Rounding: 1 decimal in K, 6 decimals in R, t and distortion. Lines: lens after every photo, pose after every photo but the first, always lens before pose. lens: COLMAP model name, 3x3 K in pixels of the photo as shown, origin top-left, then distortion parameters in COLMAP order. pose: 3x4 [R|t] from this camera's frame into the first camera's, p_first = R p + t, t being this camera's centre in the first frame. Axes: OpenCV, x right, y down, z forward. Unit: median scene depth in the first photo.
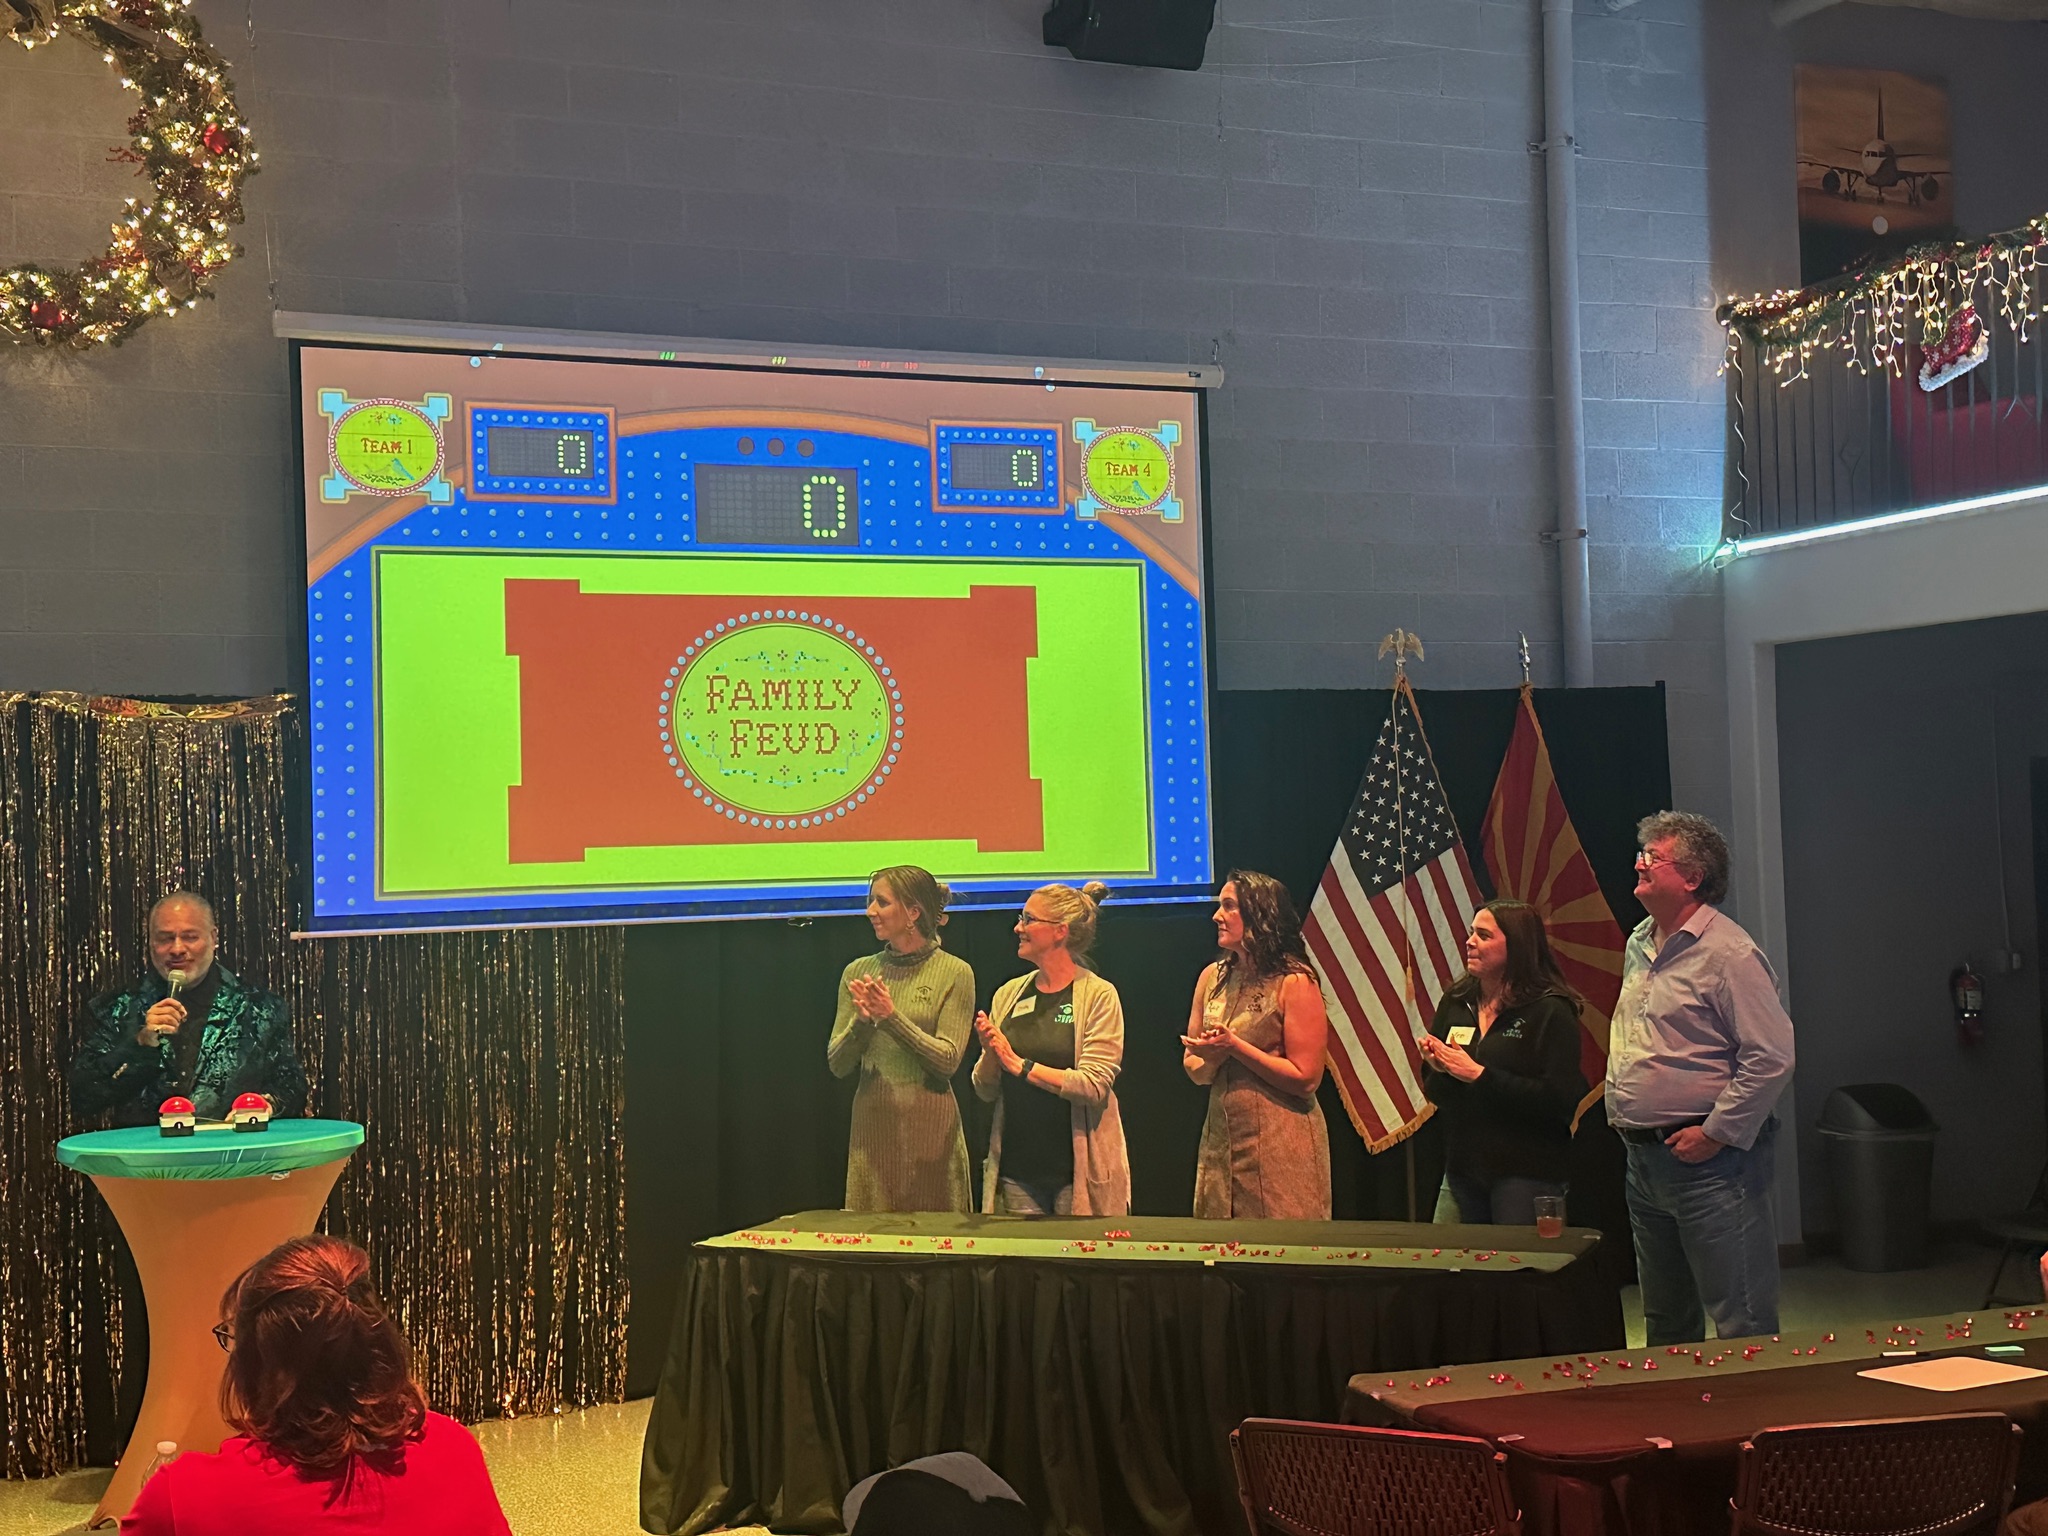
lens RADIAL K [[2698.0, 0, 1024.8], [0, 2698.0, 770.0], [0, 0, 1]] dist [0.040512, 0.000000]
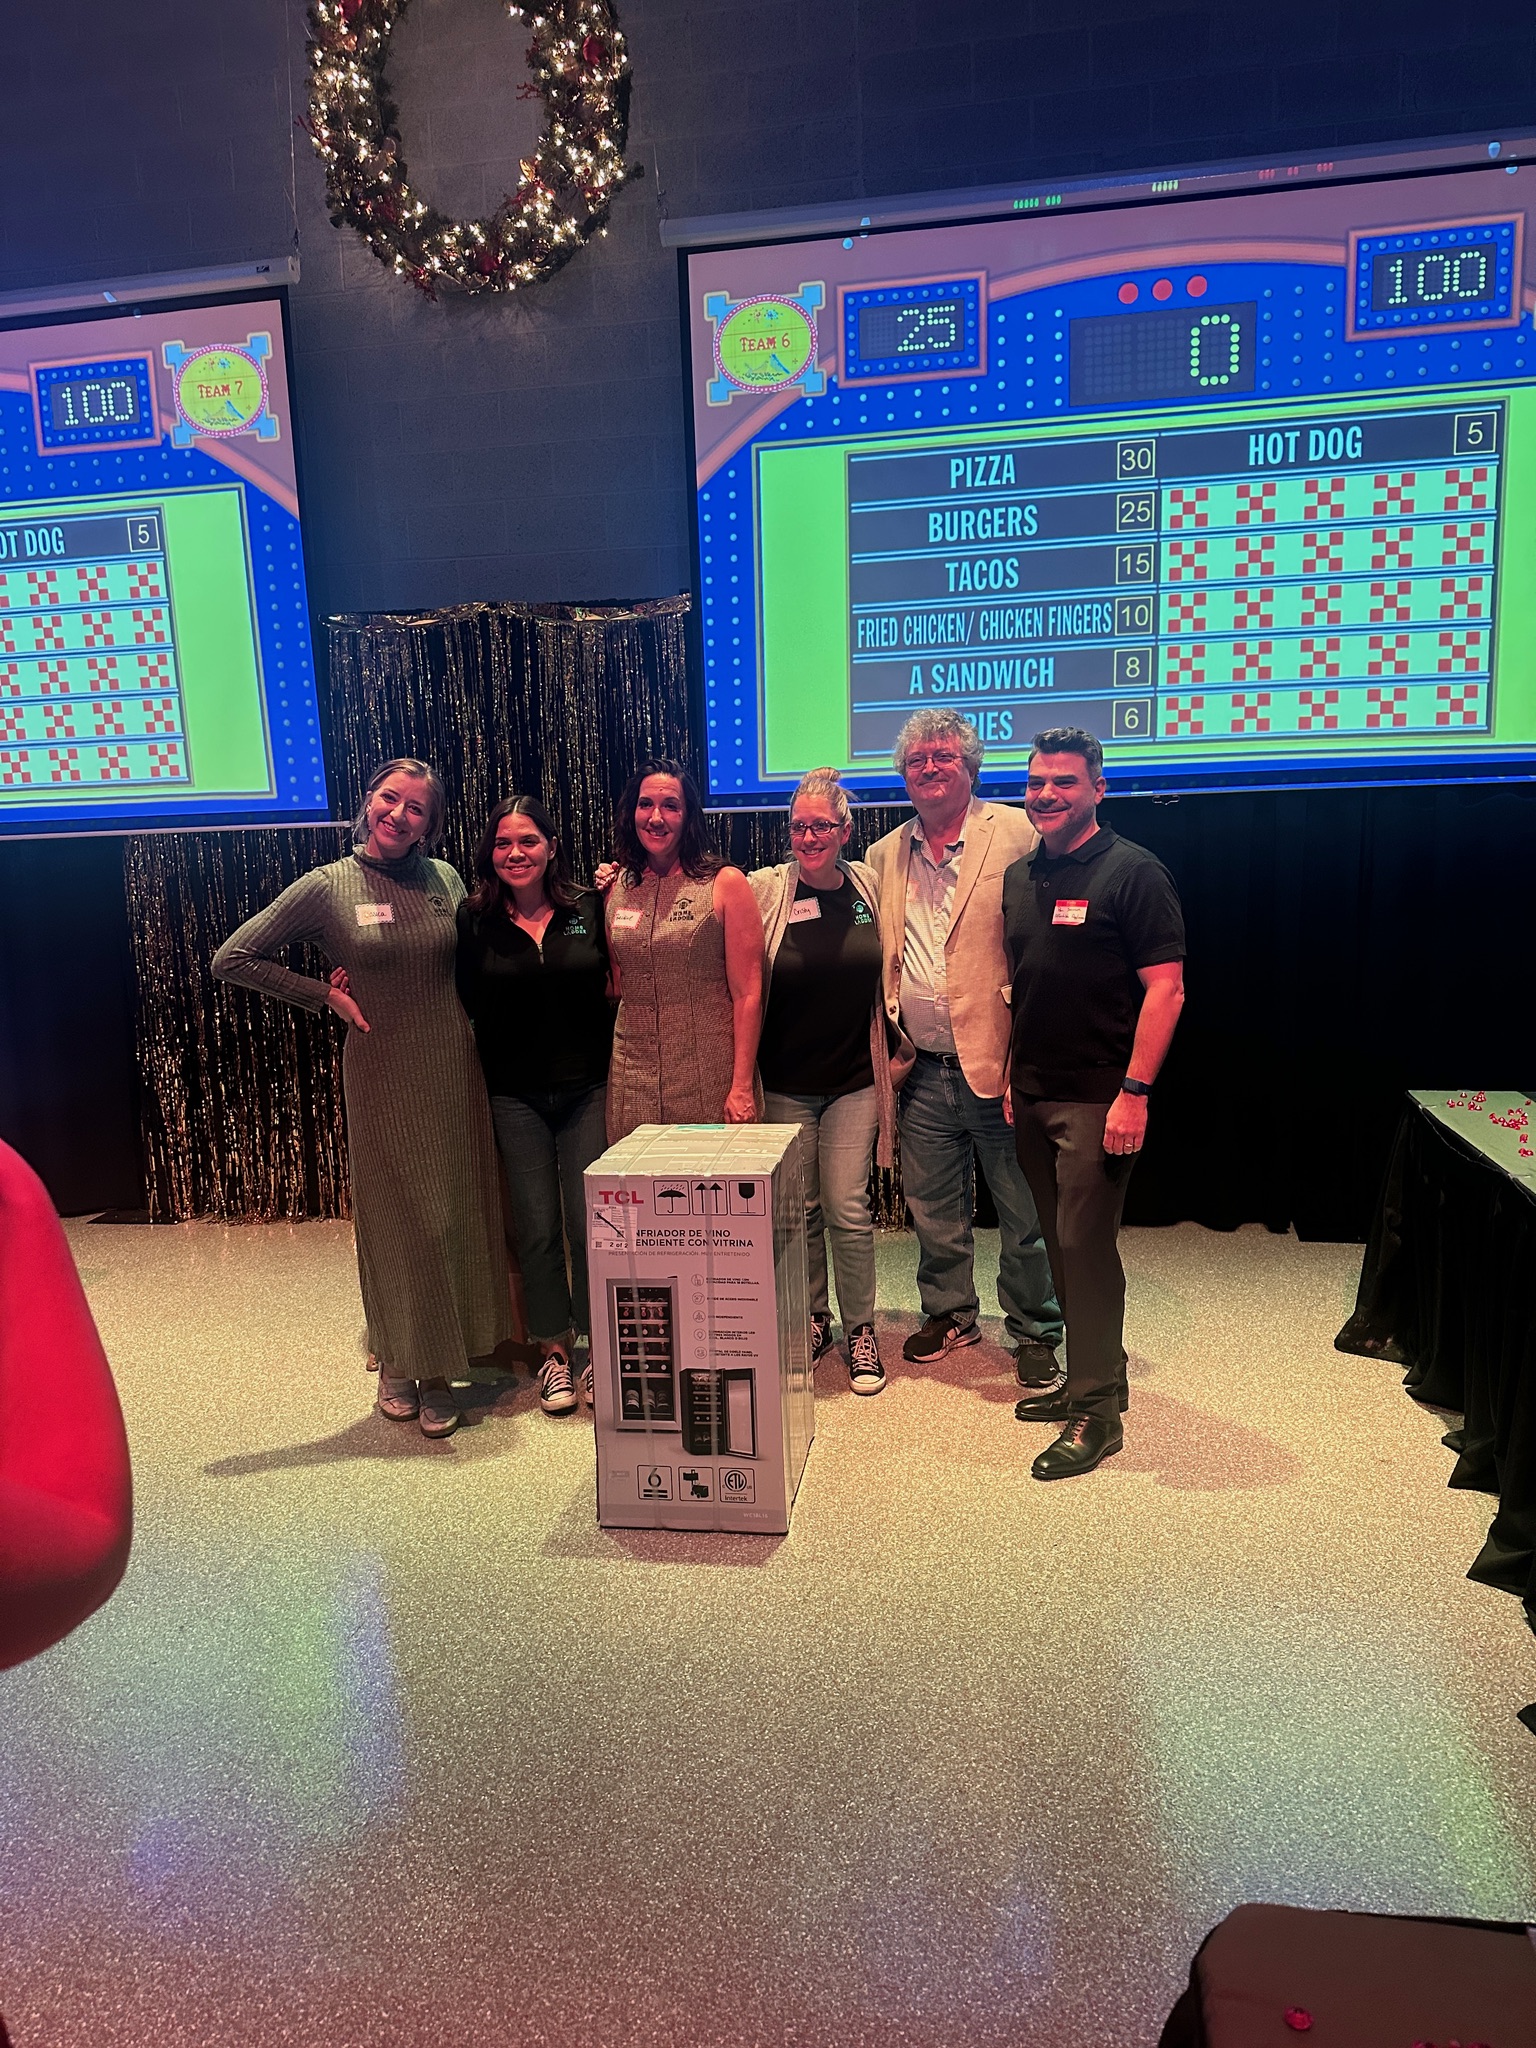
lens RADIAL K [[1468.3, 0, 769.3], [0, 1468.3, 1005.2], [0, 0, 1]] dist [0.000769, -0.002249]
pose [[0.836073, 0.079689, -0.542799, 0.094201], [0.032218, 0.980555, 0.193582, 0.021605], [0.547671, -0.179336, 0.817249, 0.486116]]
